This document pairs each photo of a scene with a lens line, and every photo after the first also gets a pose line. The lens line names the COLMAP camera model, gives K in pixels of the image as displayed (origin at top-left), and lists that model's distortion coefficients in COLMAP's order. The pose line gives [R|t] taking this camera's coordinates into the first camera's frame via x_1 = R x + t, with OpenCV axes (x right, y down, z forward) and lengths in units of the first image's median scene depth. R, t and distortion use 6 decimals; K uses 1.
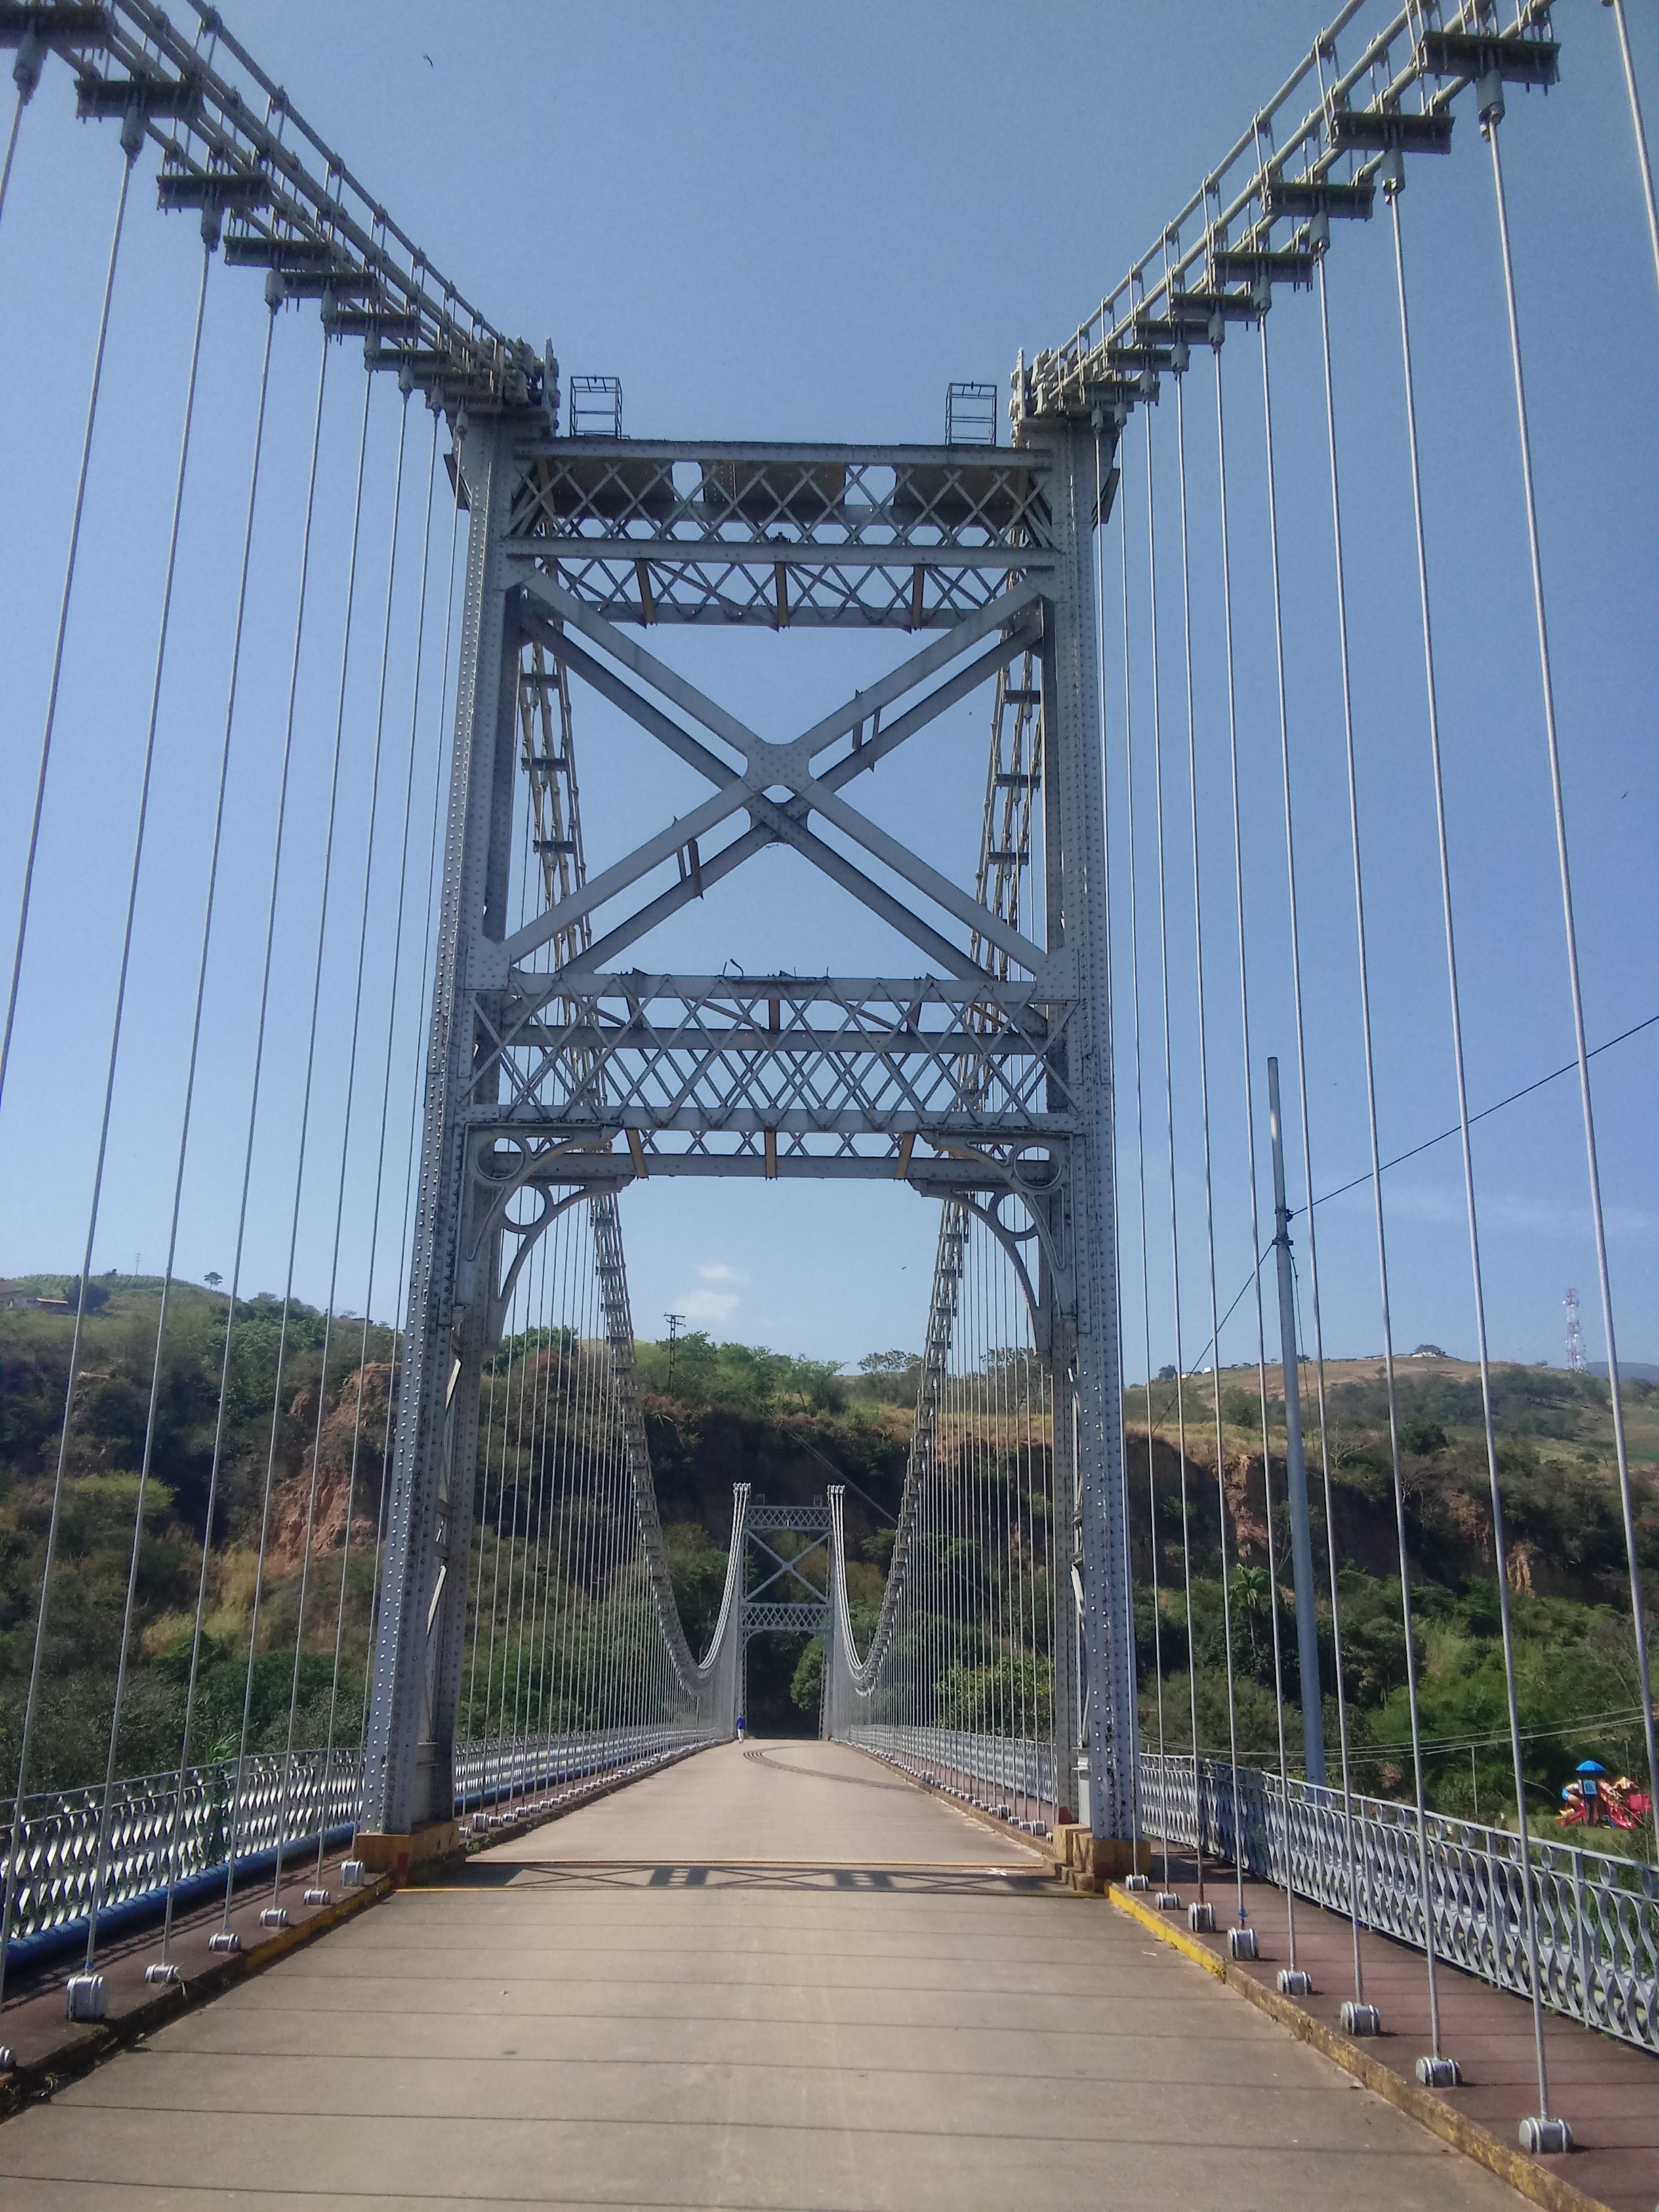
lens RADIAL K [[1806.4, 0, 857.8], [0, 1806.4, 1212.2], [0, 0, 1]] dist [0.100928, -0.193789]
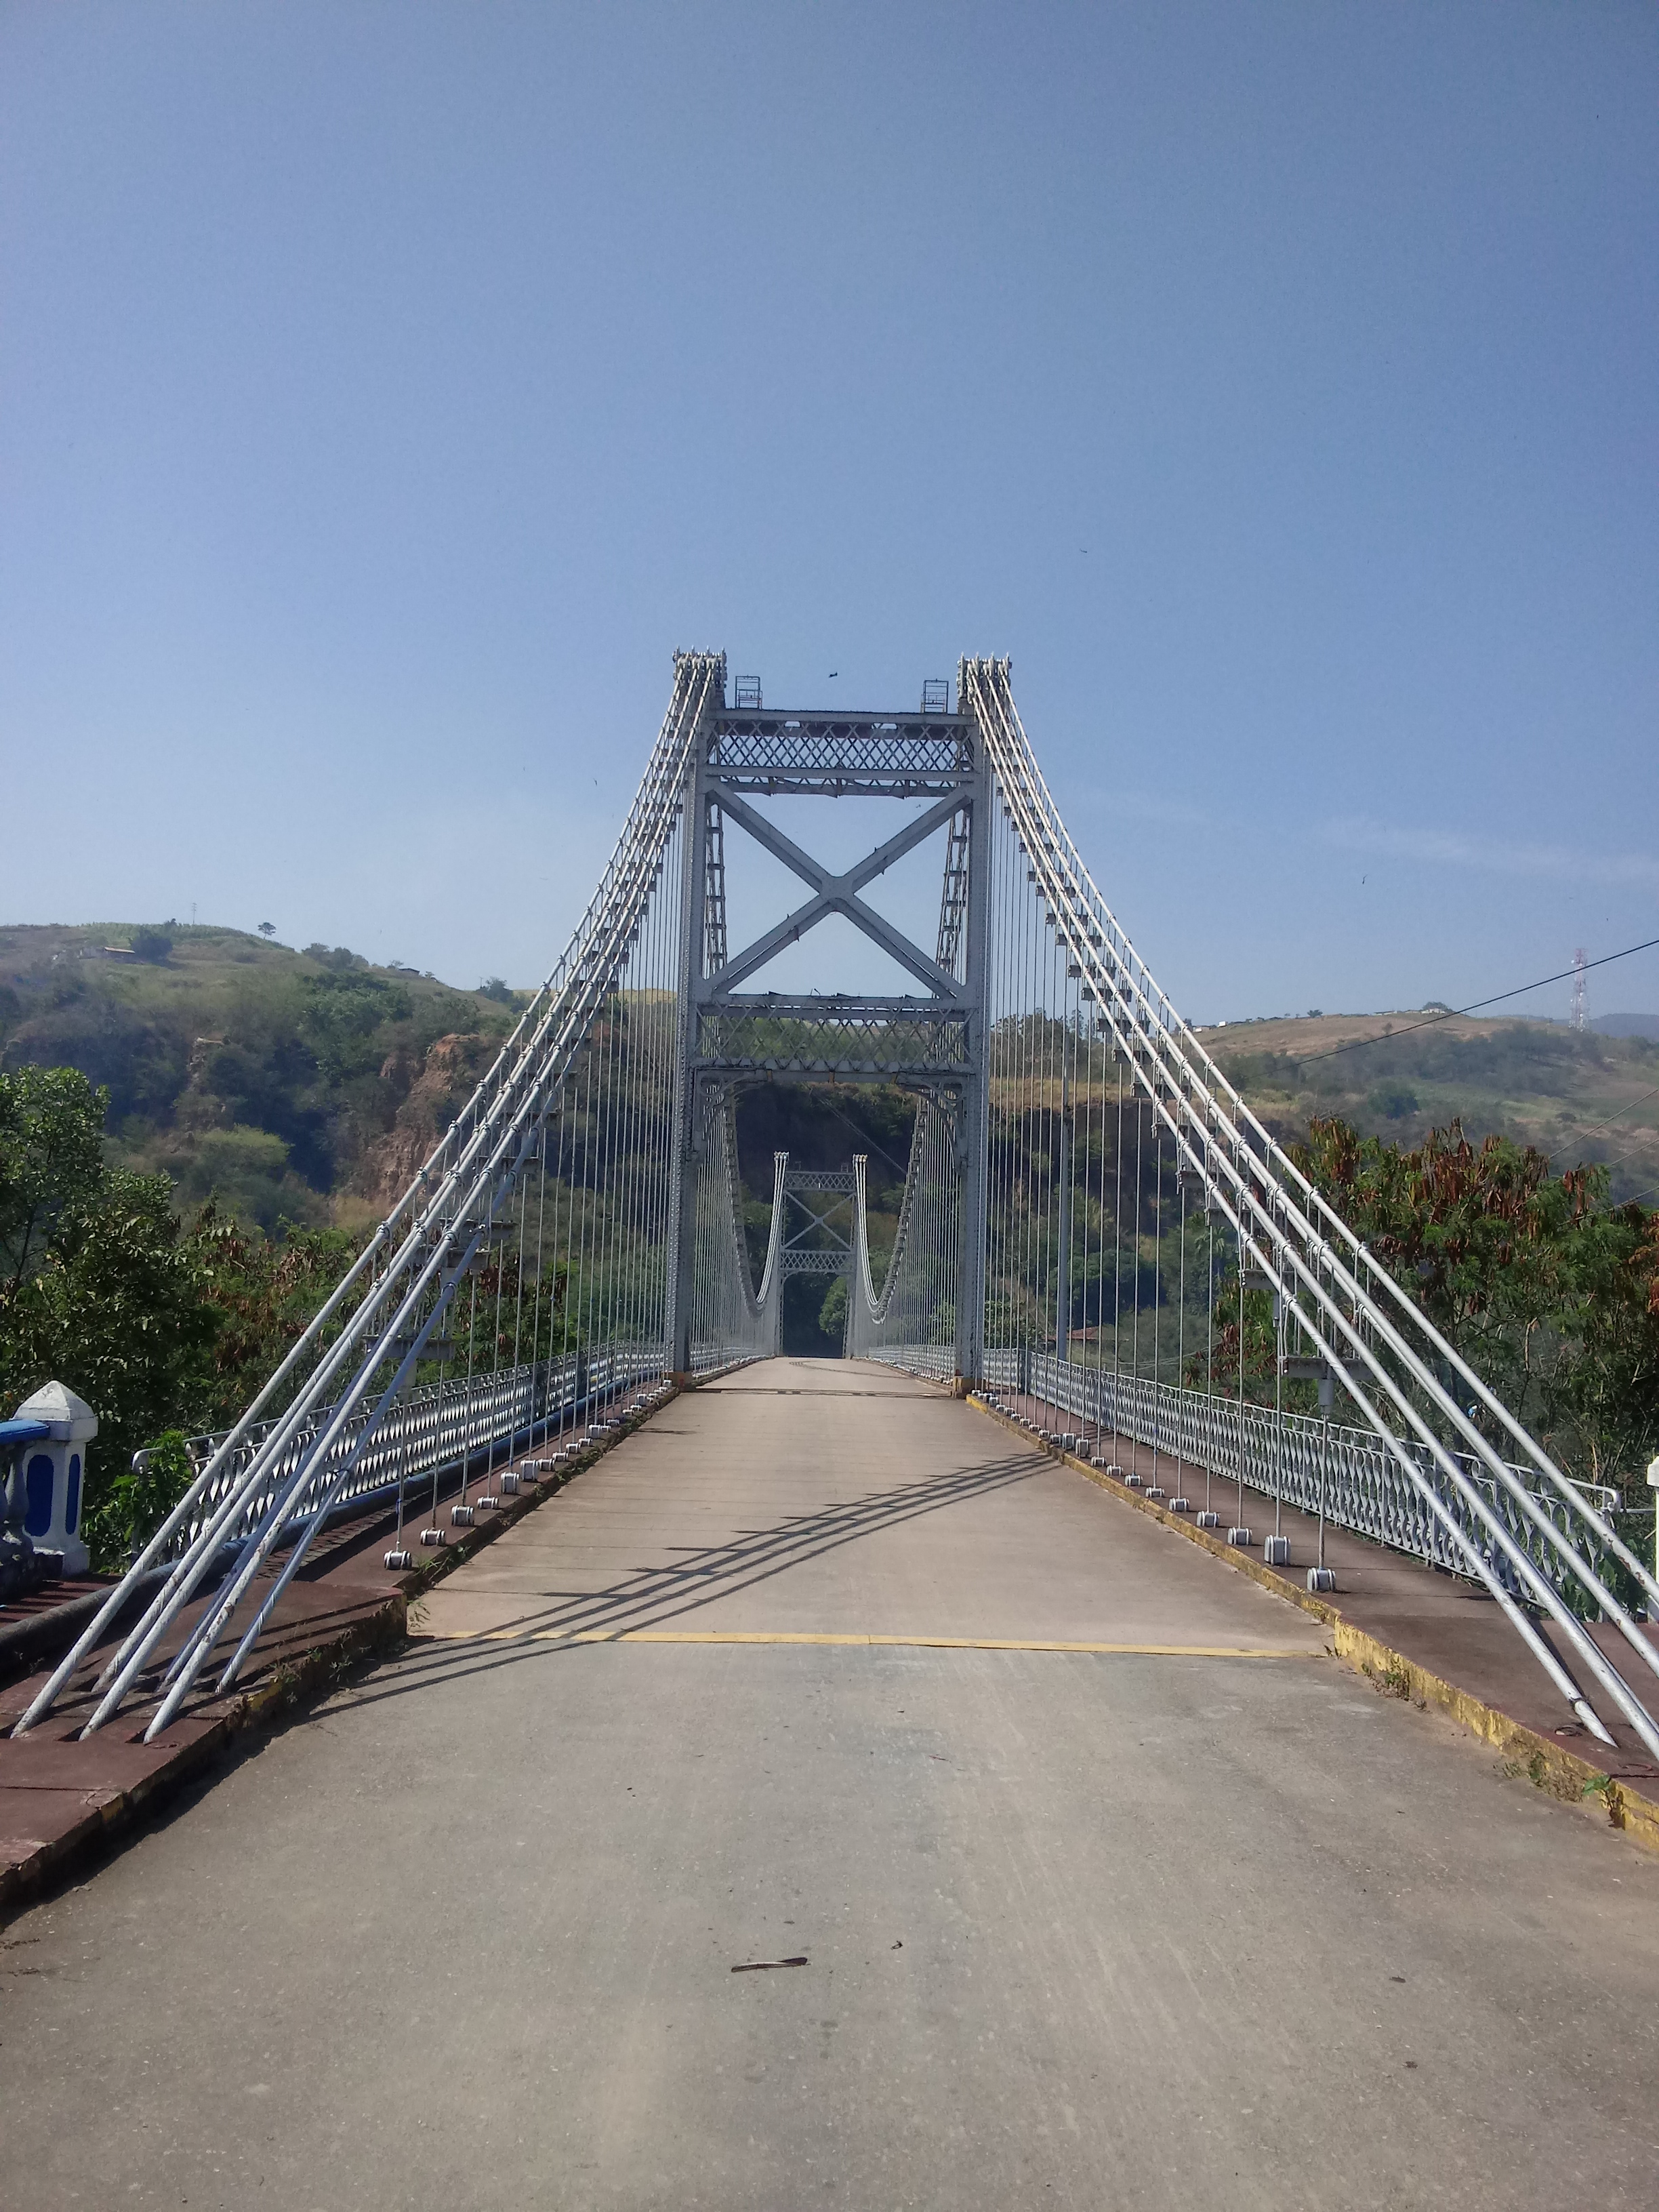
lens RADIAL K [[1838.9, 0, 901.1], [0, 1838.9, 1103.7], [0, 0, 1]] dist [0.068071, -0.003043]
pose [[0.999830, 0.015217, 0.010432, 0.001558], [-0.016522, 0.990122, 0.139229, -0.040878], [-0.008210, -0.139378, 0.990205, -0.156233]]
